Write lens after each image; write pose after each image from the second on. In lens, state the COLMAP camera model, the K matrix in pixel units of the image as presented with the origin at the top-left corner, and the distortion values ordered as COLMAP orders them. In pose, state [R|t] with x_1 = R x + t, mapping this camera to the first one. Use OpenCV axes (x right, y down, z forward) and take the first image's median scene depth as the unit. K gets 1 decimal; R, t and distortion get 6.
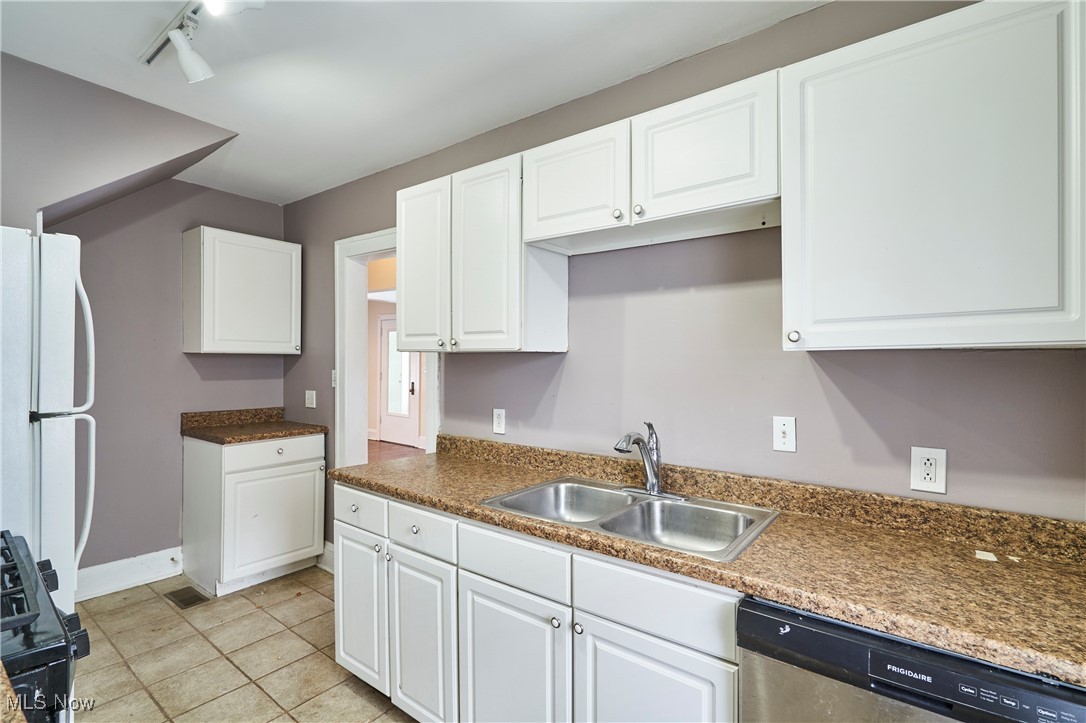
lens RADIAL K [[504.4, 0, 542.4], [0, 504.4, 358.7], [0, 0, 1]] dist [-0.001578, -0.000538]
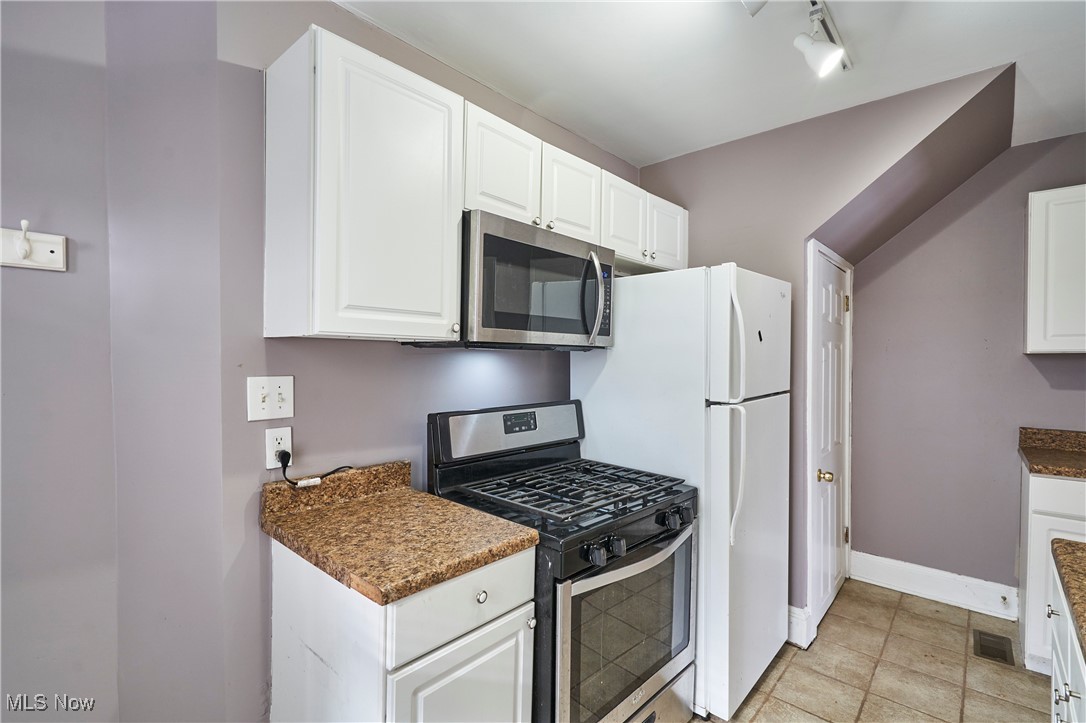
lens RADIAL K [[504.4, 0, 542.5], [0, 504.4, 366.7], [0, 0, 1]] dist [-0.001578, -0.000538]
pose [[-0.076871, 0.005022, -0.997028, 0.200589], [0.001101, 0.999987, 0.004952, 0.005850], [0.997040, -0.000717, -0.076876, 0.357725]]
